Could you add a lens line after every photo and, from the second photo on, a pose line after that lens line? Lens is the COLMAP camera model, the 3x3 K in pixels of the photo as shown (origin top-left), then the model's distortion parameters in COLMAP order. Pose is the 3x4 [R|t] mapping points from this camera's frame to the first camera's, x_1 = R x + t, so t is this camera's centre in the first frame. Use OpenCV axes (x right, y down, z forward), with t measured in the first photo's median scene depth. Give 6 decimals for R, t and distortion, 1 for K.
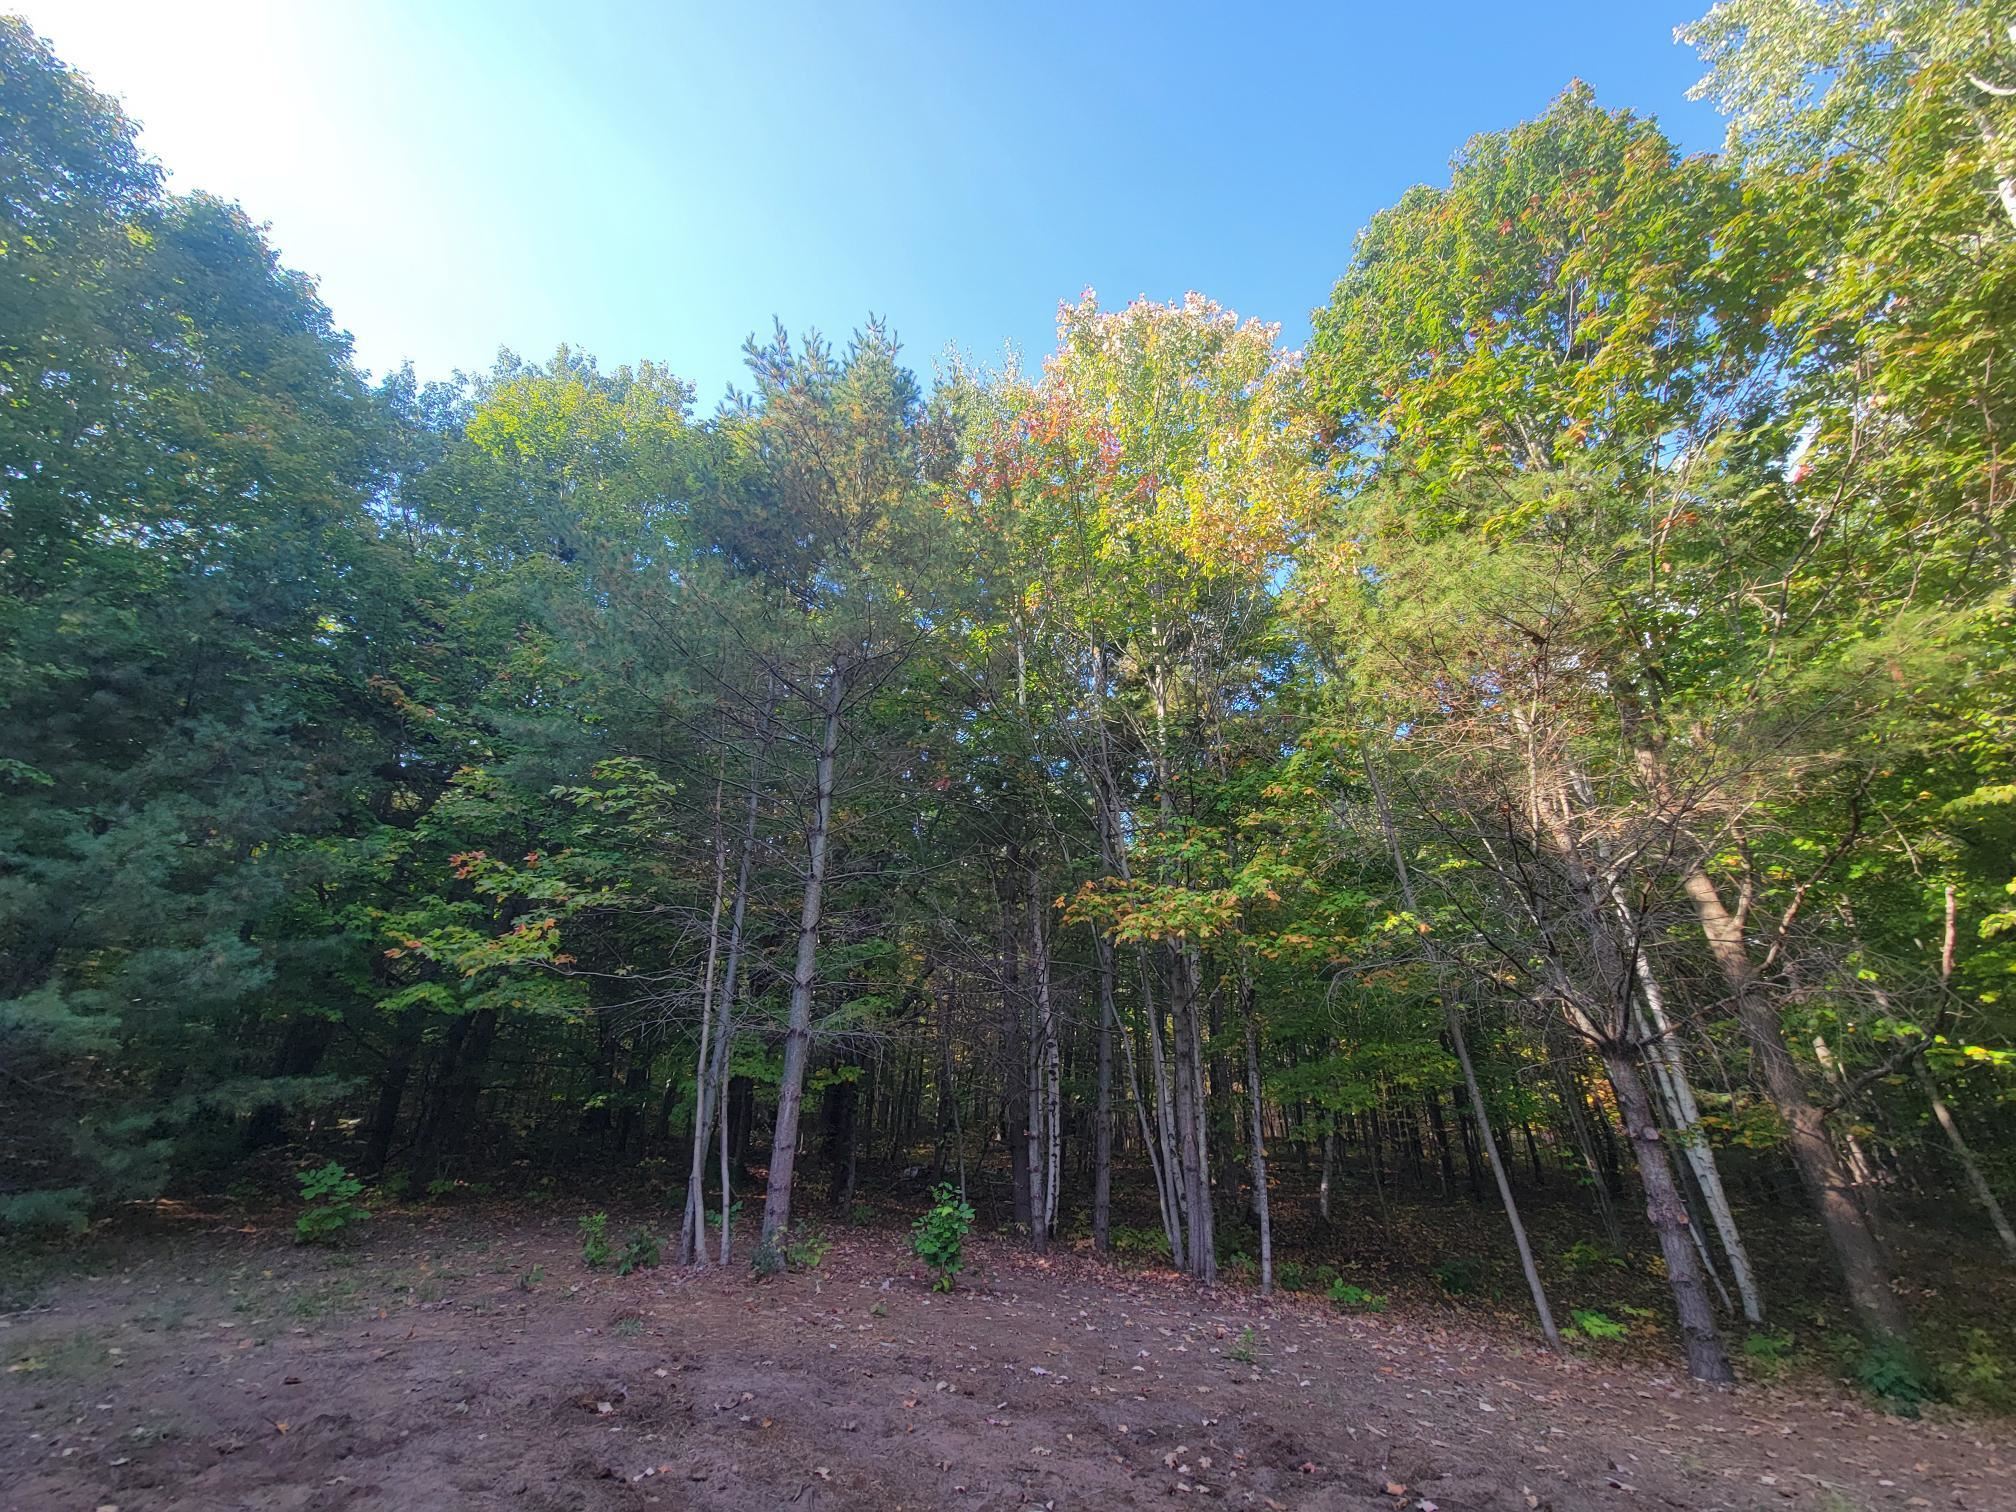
lens RADIAL K [[820.5, 0, 1009.0], [0, 820.5, 733.8], [0, 0, 1]] dist [0.004764, -0.002437]
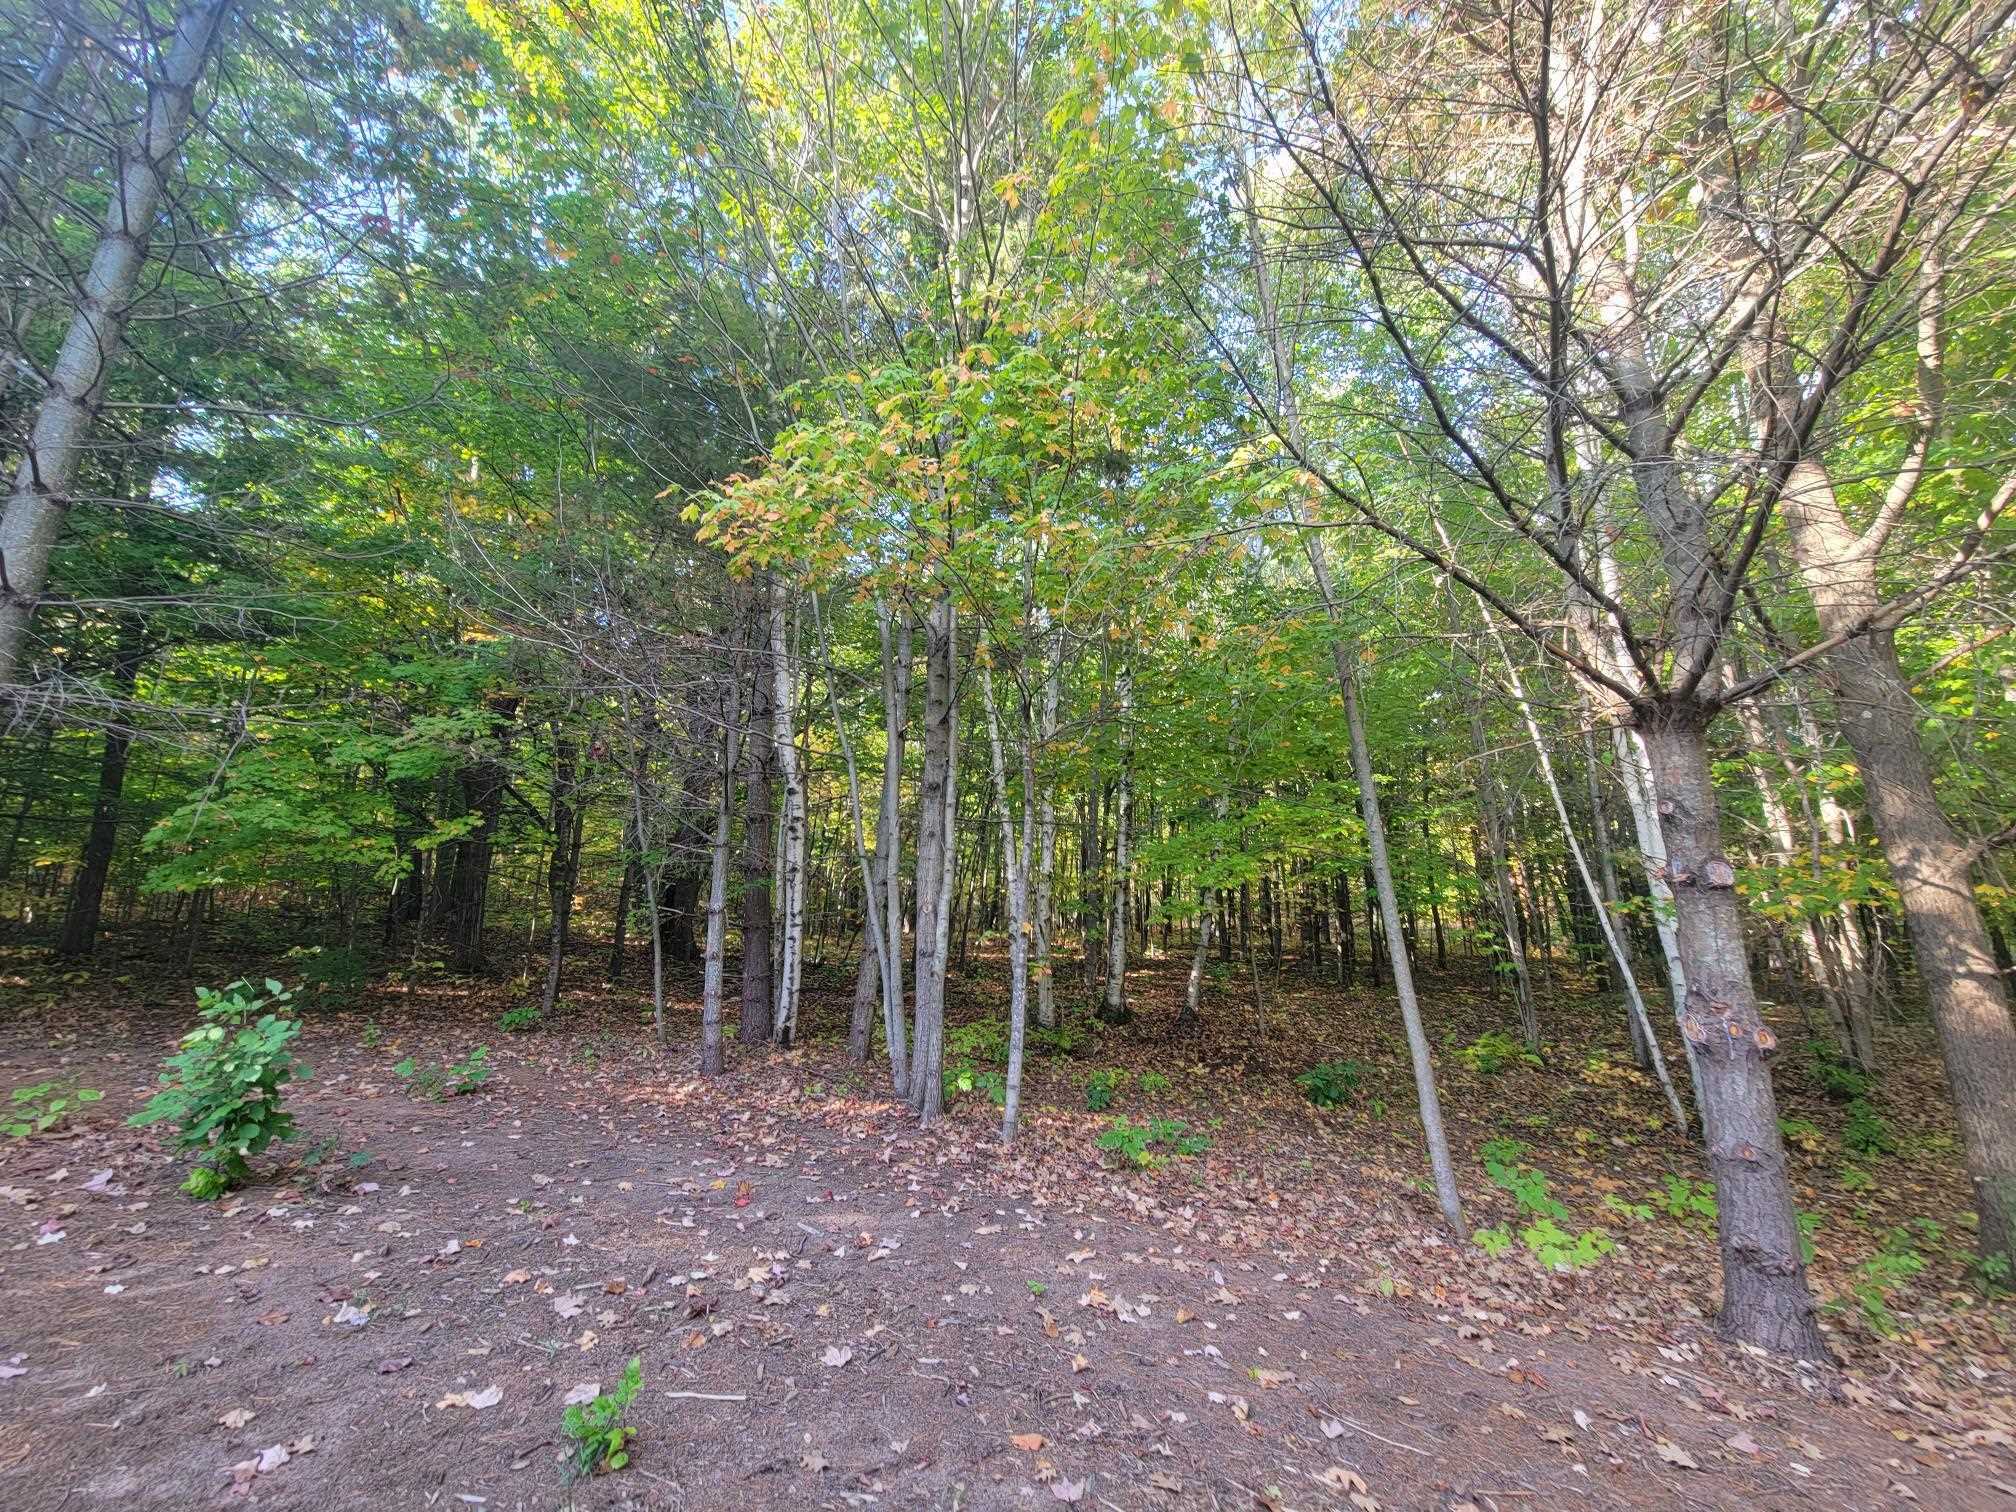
lens RADIAL K [[814.7, 0, 1013.6], [0, 814.7, 736.2], [0, 0, 1]] dist [0.004472, -0.004851]
pose [[0.998586, 0.009122, 0.052373, 0.202257], [-0.020357, 0.975691, 0.218203, 0.181503], [-0.049110, -0.218961, 0.974497, 0.335451]]
